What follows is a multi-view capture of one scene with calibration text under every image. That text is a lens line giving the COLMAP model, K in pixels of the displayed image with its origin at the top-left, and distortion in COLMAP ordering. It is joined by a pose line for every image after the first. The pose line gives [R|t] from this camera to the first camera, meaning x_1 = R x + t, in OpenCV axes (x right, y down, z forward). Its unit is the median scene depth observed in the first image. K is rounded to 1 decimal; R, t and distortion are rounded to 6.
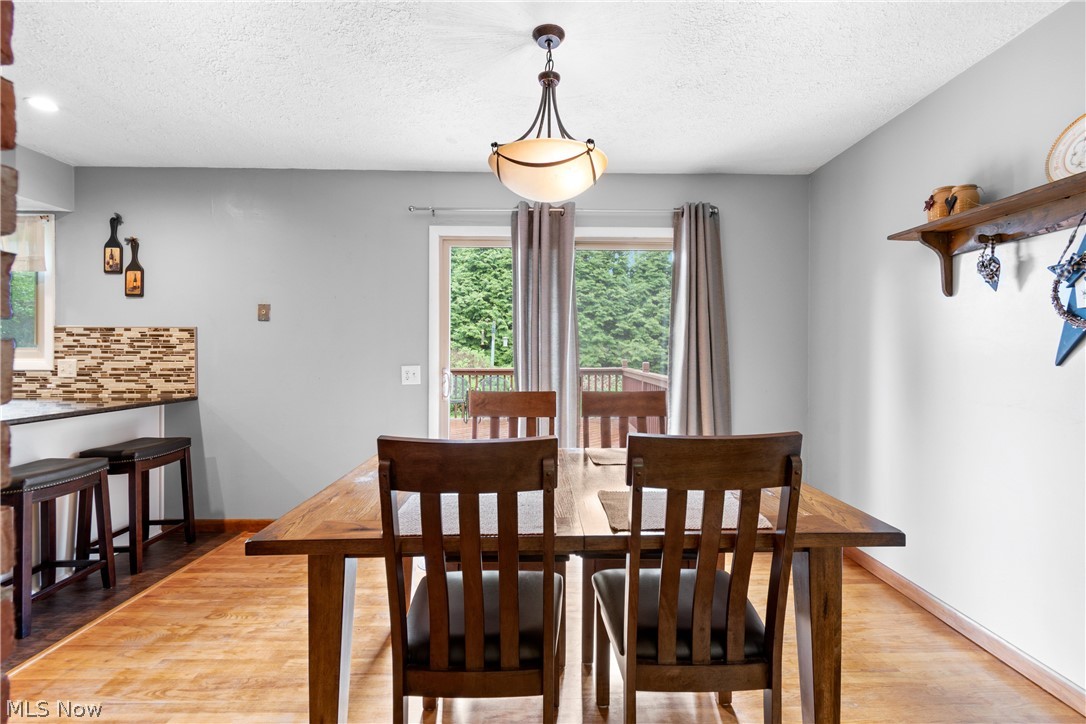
lens RADIAL K [[482.3, 0, 546.9], [0, 482.3, 351.0], [0, 0, 1]] dist [0.000084, -0.000941]
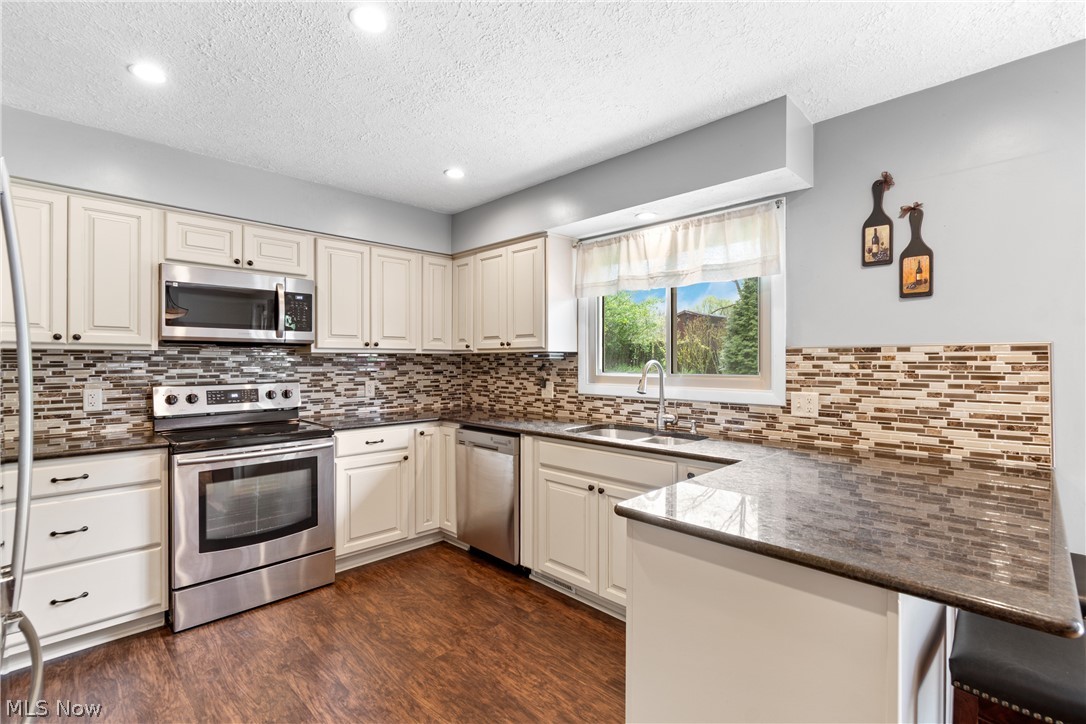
lens RADIAL K [[482.3, 0, 552.3], [0, 482.3, 363.8], [0, 0, 1]] dist [0.000084, -0.000941]
pose [[0.707911, -0.000158, -0.706302, -0.748240], [0.002384, 0.999995, 0.002165, -0.027826], [0.706298, -0.003216, 0.707907, 0.215531]]
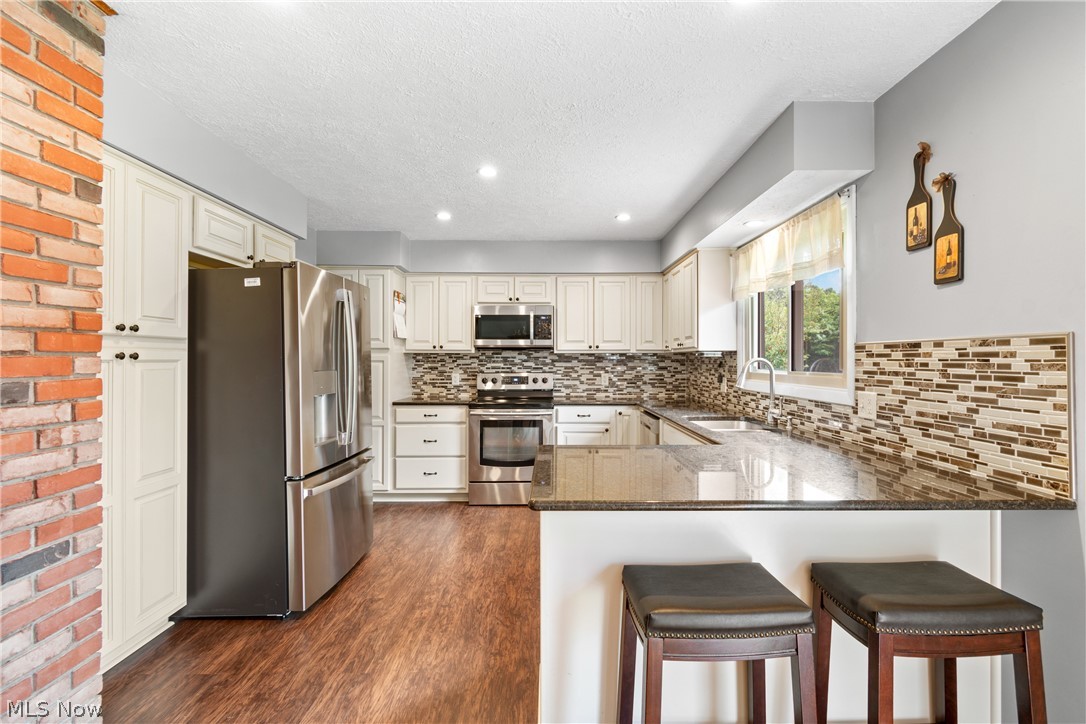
lens RADIAL K [[482.3, 0, 564.9], [0, 482.3, 359.9], [0, 0, 1]] dist [0.000084, -0.000941]
pose [[0.012492, -0.003293, -0.999917, -0.323558], [-0.001201, 0.999994, -0.003308, -0.024666], [0.999921, 0.001243, 0.012488, 0.565992]]
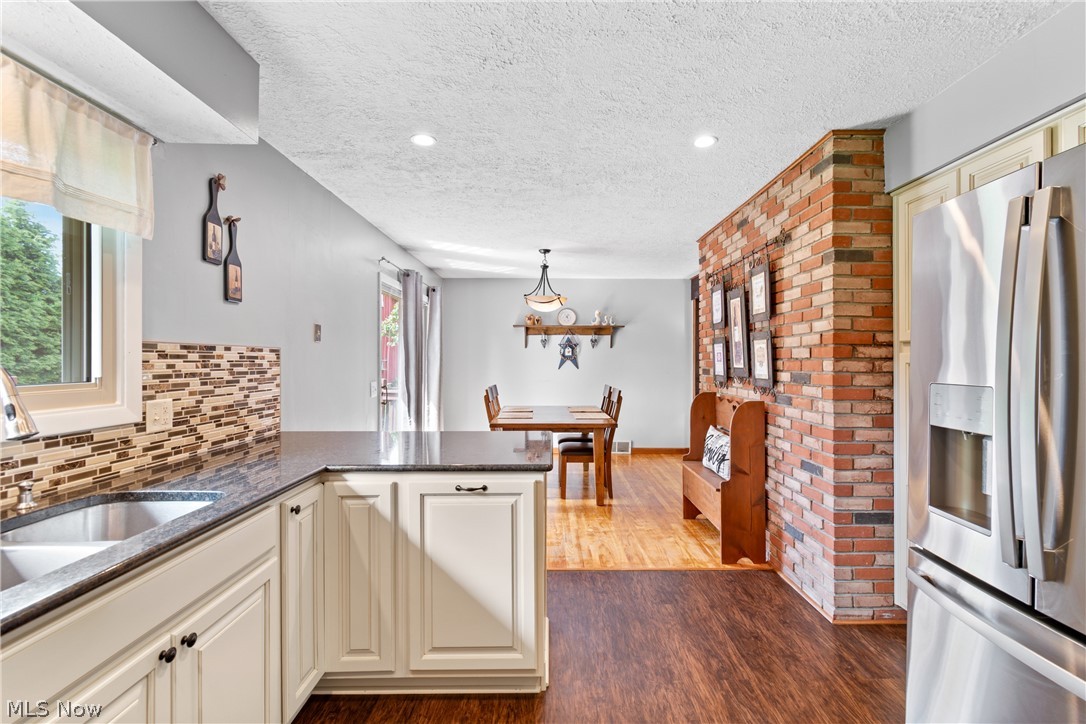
lens RADIAL K [[482.3, 0, 537.3], [0, 482.3, 358.0], [0, 0, 1]] dist [0.000084, -0.000941]
pose [[0.050561, -0.000019, 0.998721, -1.533417], [-0.001186, 0.999999, 0.000079, -0.031914], [-0.998720, -0.001189, 0.050561, 0.526175]]
